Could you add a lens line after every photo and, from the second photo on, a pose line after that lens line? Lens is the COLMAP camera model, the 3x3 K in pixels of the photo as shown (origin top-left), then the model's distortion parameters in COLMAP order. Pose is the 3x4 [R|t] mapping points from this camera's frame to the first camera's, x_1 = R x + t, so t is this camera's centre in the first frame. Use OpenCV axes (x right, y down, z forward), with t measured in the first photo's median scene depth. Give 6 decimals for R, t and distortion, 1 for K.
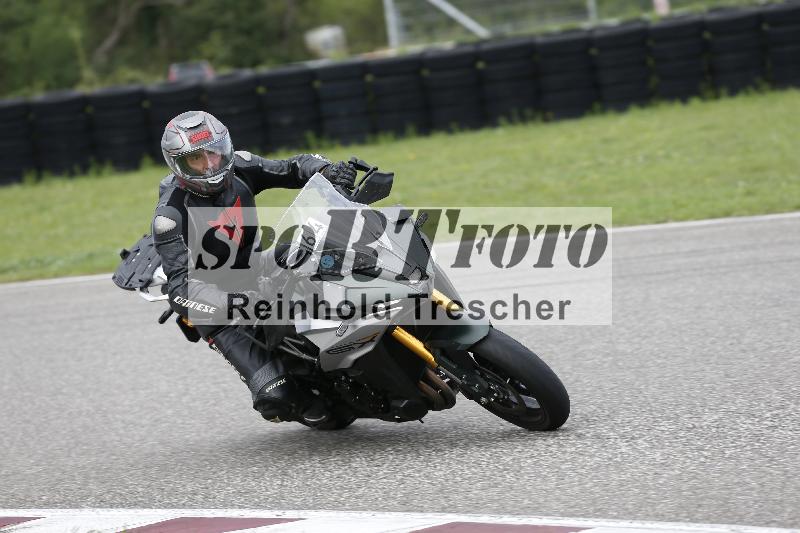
lens RADIAL K [[4704.8, 0, 404.5], [0, 4704.8, 190.0], [0, 0, 1]] dist [1.536535, 0.000000]
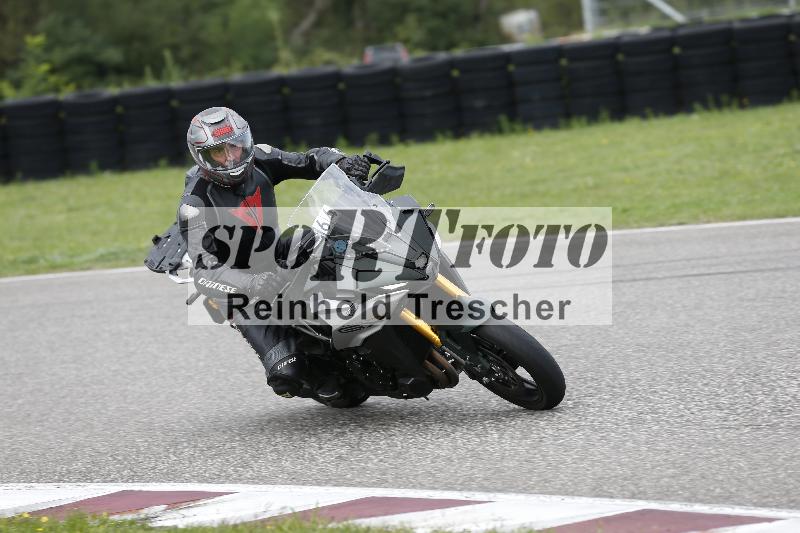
lens RADIAL K [[4704.8, 0, 414.7], [0, 4704.8, 202.1], [0, 0, 1]] dist [1.536535, 0.000000]
pose [[0.999100, 0.014238, -0.039945, 0.042715], [-0.013991, 0.999881, 0.006447, -0.002564], [0.040032, -0.005883, 0.999181, -0.070769]]
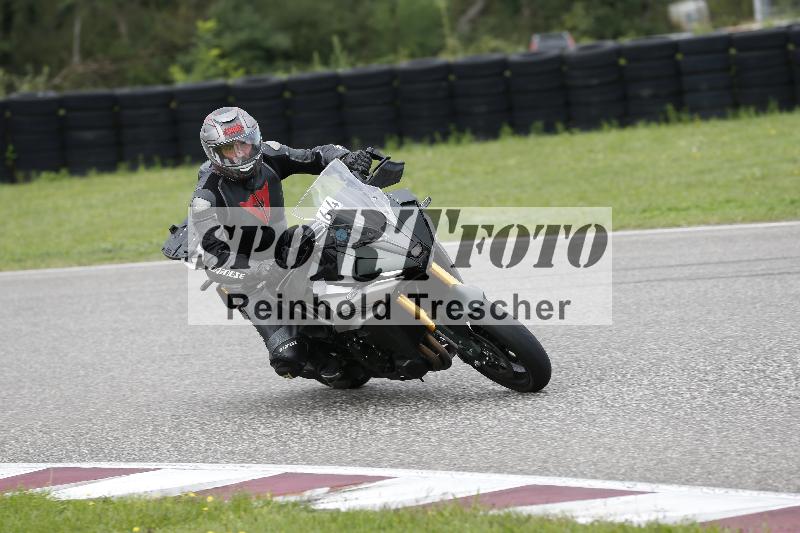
lens RADIAL K [[4704.8, 0, 389.1], [0, 4704.8, 198.4], [0, 0, 1]] dist [1.536535, 0.000000]
pose [[0.996330, 0.027971, -0.080892, 0.086354], [-0.027311, 0.999584, 0.009261, -0.005870], [0.081118, -0.007017, 0.996680, -0.140805]]
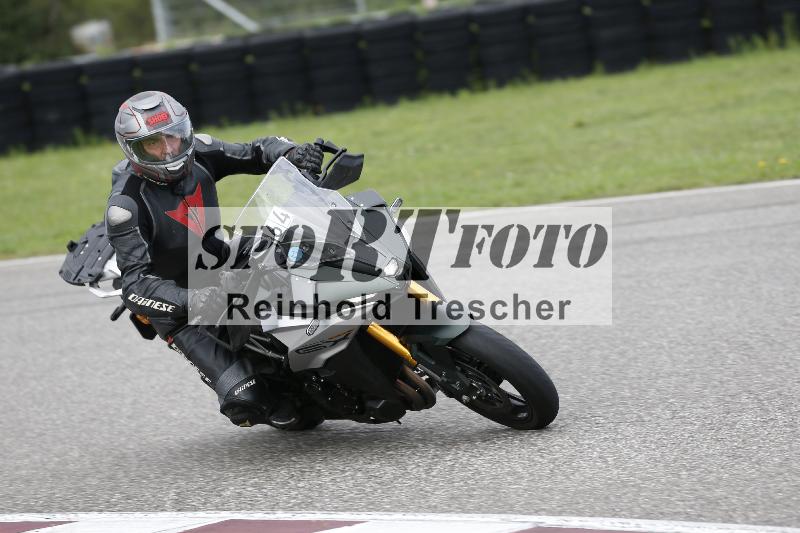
lens RADIAL K [[4704.8, 0, 396.3], [0, 4704.8, 188.2], [0, 0, 1]] dist [1.536535, 0.000000]
pose [[0.998713, -0.012843, 0.049057, -0.041349], [0.012807, 0.999917, 0.001030, 0.001822], [-0.049066, -0.000401, 0.998795, 0.068180]]
